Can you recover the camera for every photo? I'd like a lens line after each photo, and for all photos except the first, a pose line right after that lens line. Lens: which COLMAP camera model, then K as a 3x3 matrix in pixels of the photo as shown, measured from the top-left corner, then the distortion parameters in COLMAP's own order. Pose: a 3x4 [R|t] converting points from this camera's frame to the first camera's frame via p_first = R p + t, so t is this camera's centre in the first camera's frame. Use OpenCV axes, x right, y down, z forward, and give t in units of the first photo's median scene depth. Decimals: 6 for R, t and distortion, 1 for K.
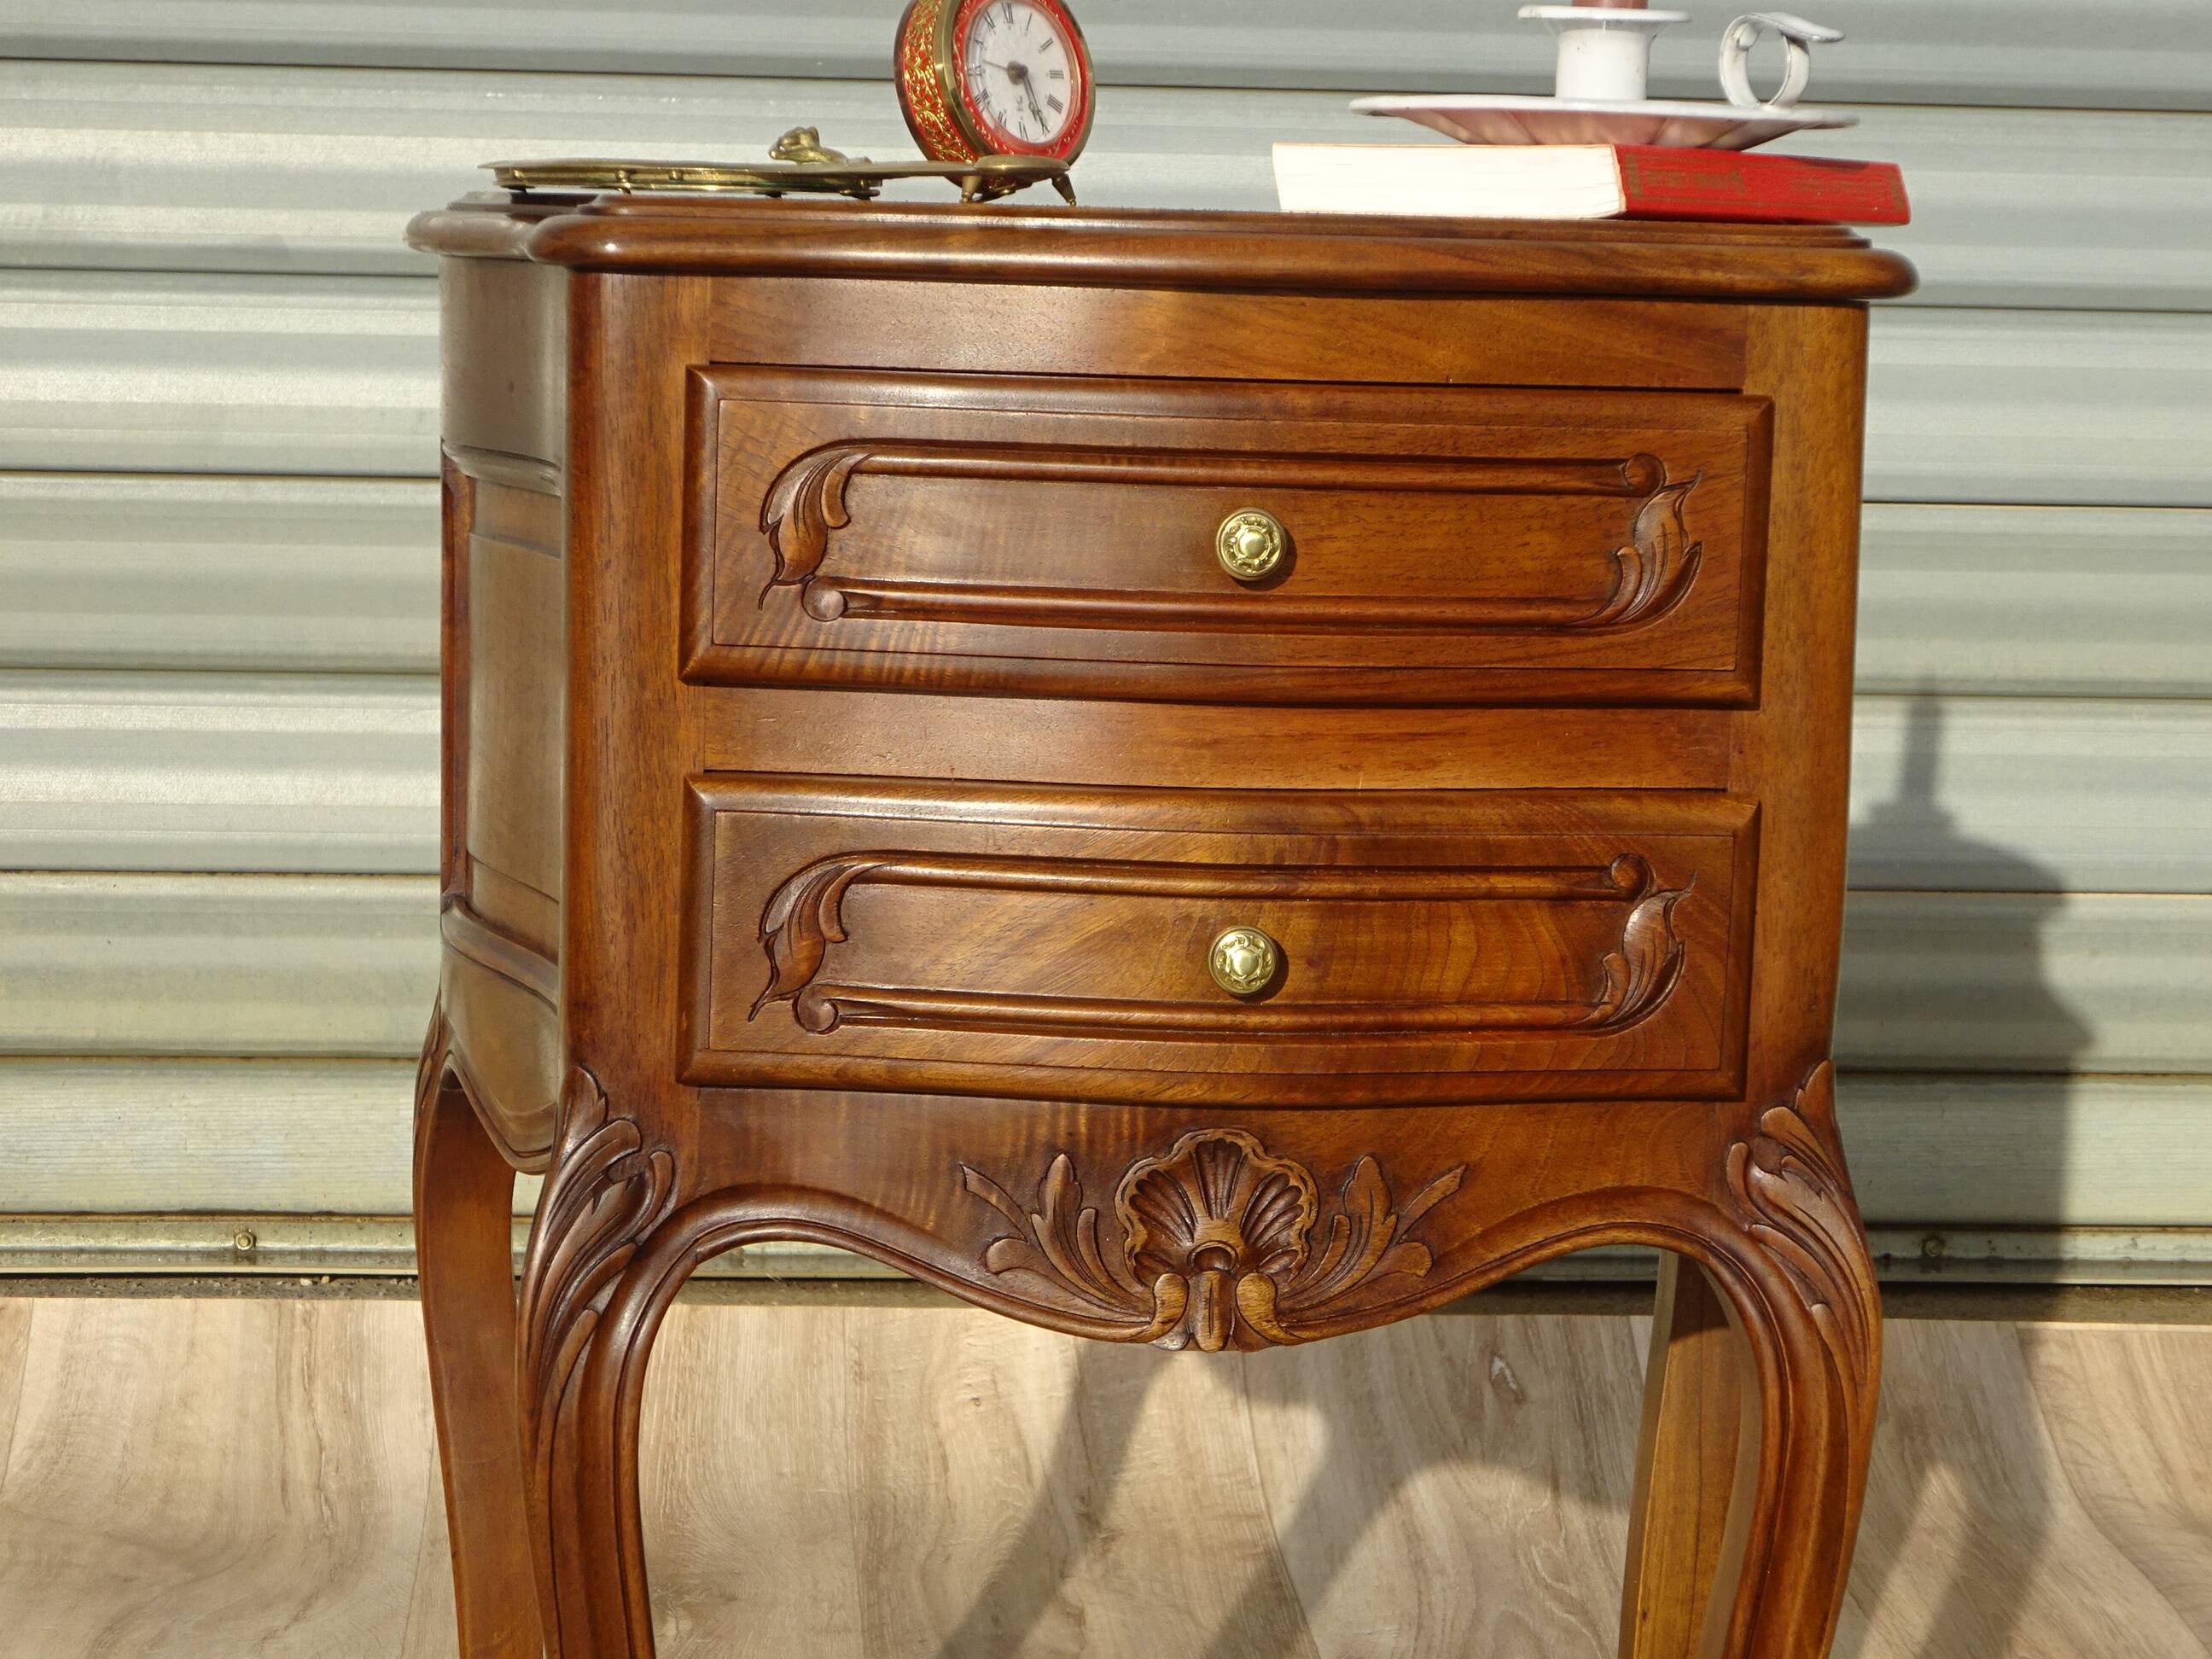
lens RADIAL K [[4506.4, 0, 1137.1], [0, 4506.4, 661.3], [0, 0, 1]] dist [0.021663, 0.000000]
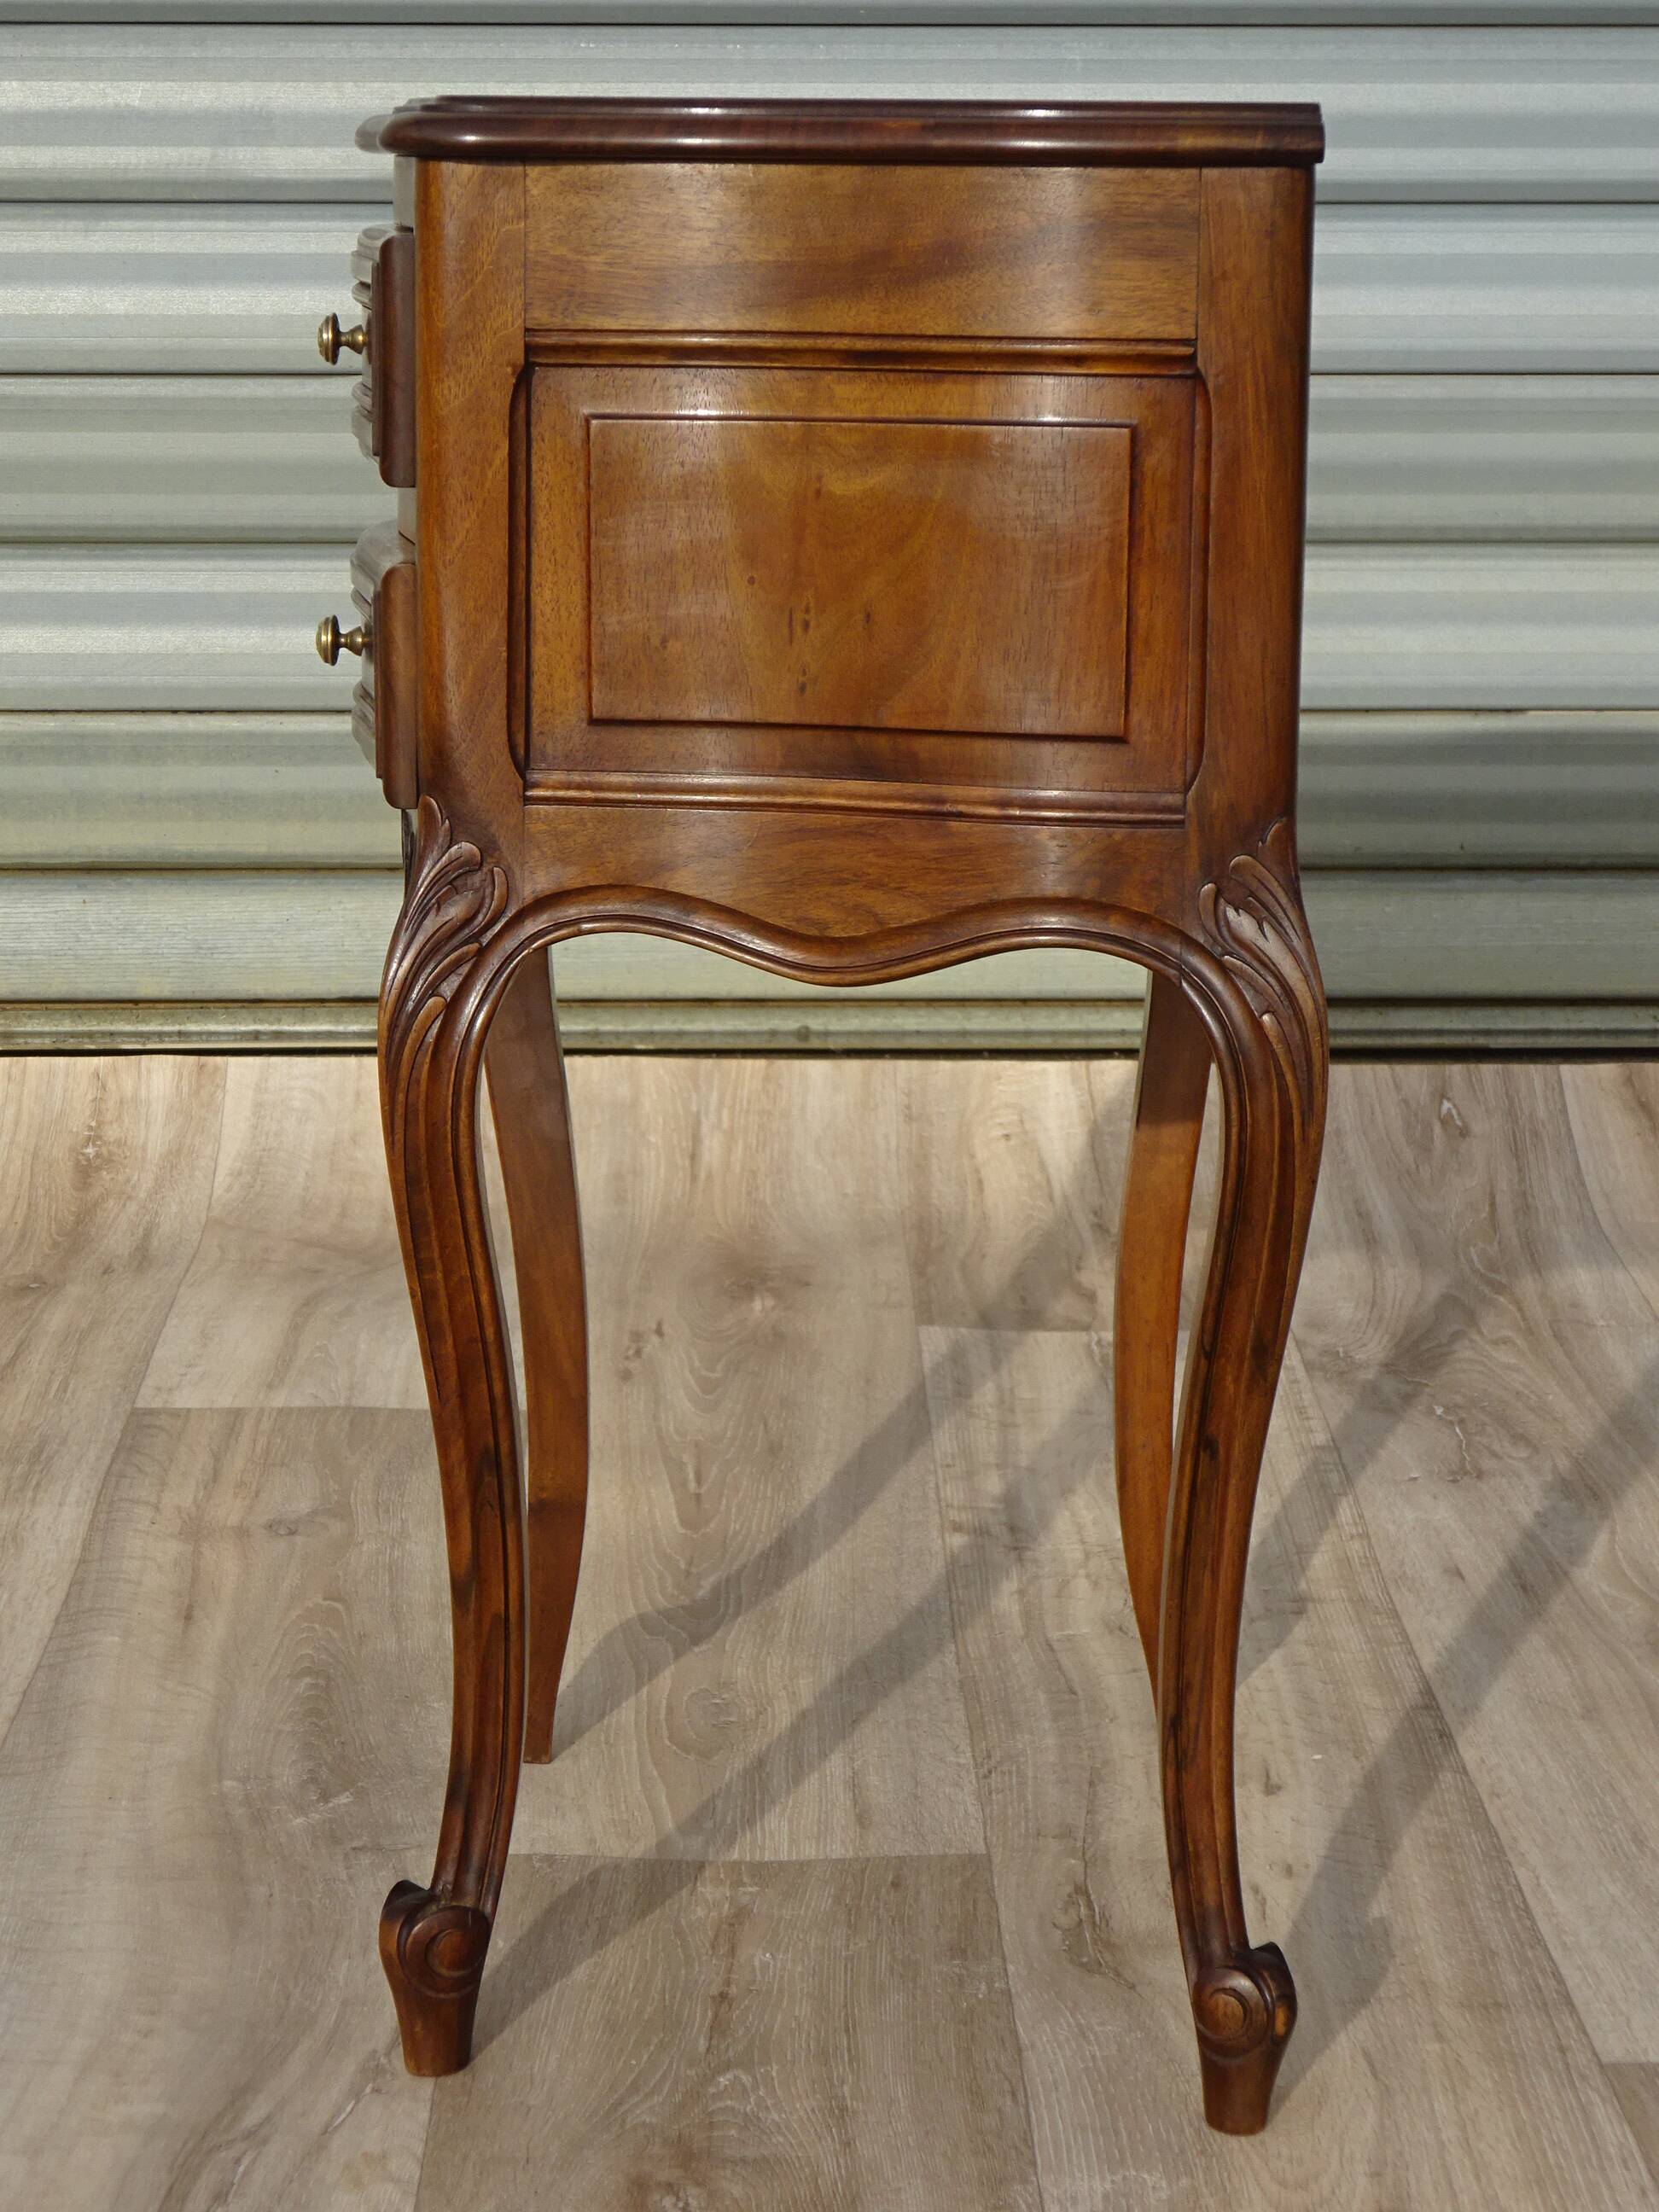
lens RADIAL K [[4713.6, 0, 821.0], [0, 4713.6, 1112.7], [0, 0, 1]] dist [0.003094, 0.000000]
pose [[0.995115, -0.001042, -0.098721, 0.093624], [0.010162, 0.995714, 0.091931, 0.082347], [0.098202, -0.092485, 0.990860, -0.540946]]
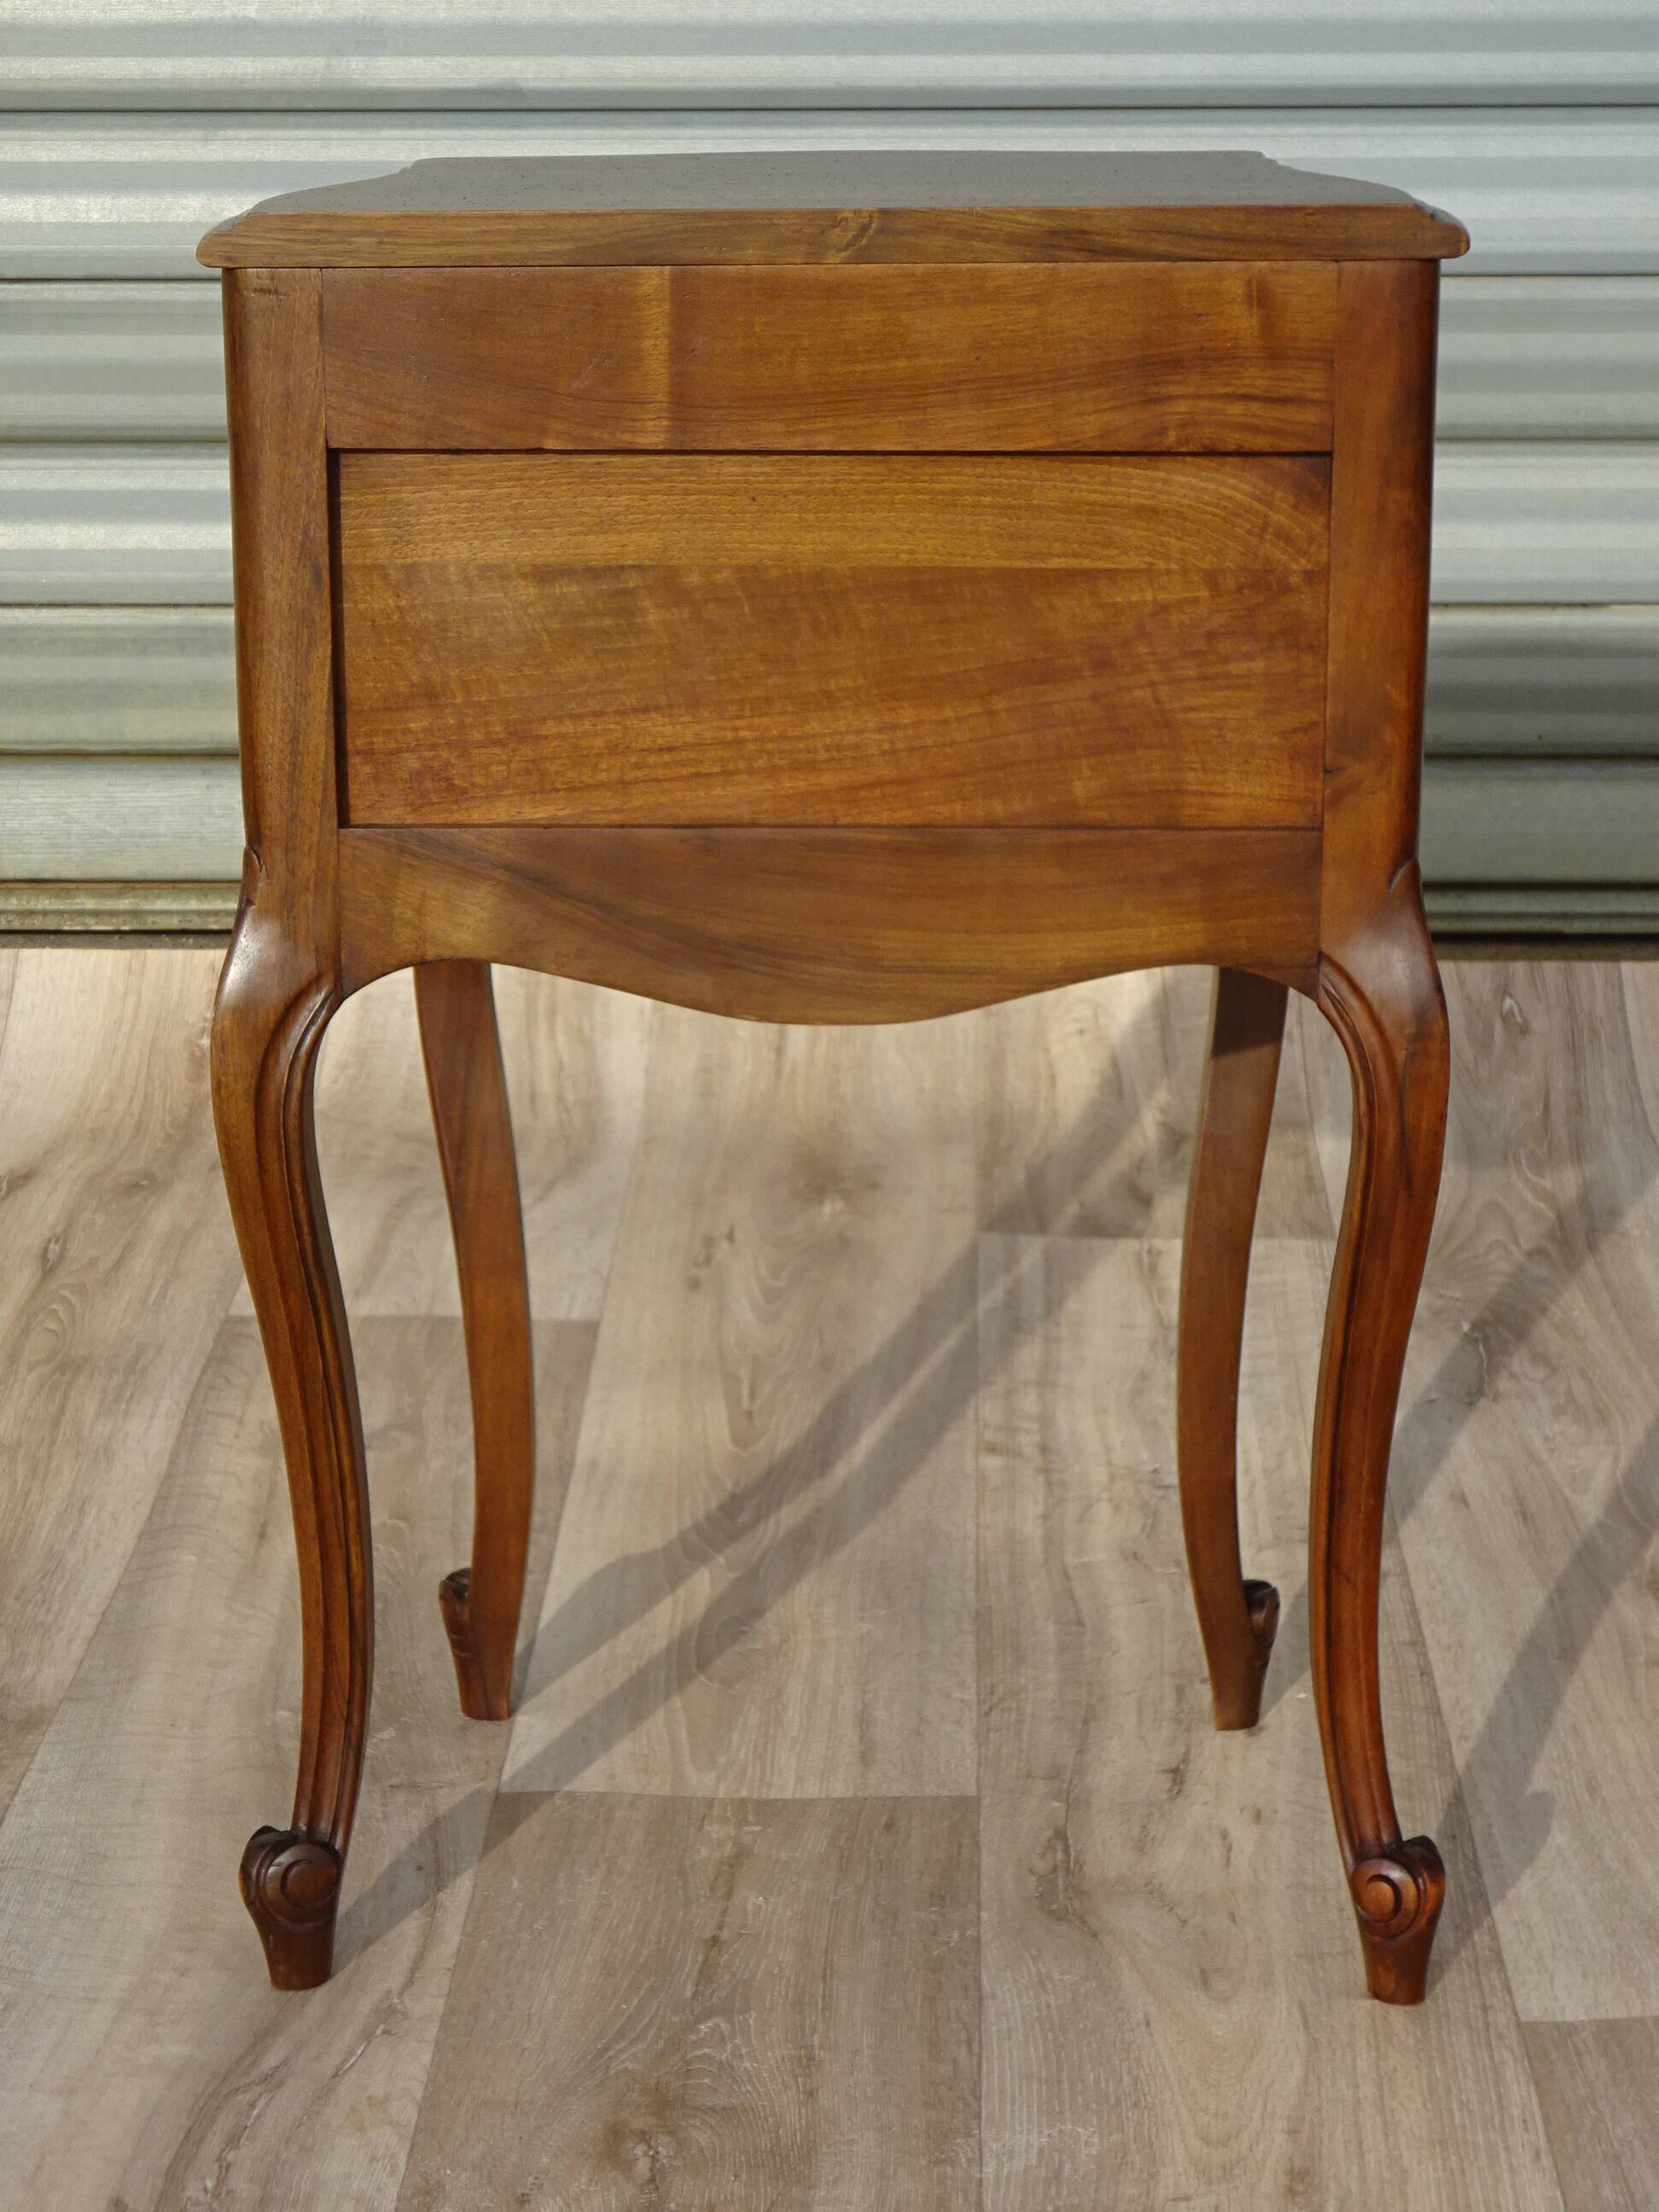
lens RADIAL K [[4713.6, 0, 831.4], [0, 4713.6, 1114.8], [0, 0, 1]] dist [0.003094, 0.000000]
pose [[0.989291, 0.011157, -0.145532, 0.182221], [0.011581, 0.987931, 0.154463, -0.025622], [0.145499, -0.154494, 0.977221, -0.617728]]
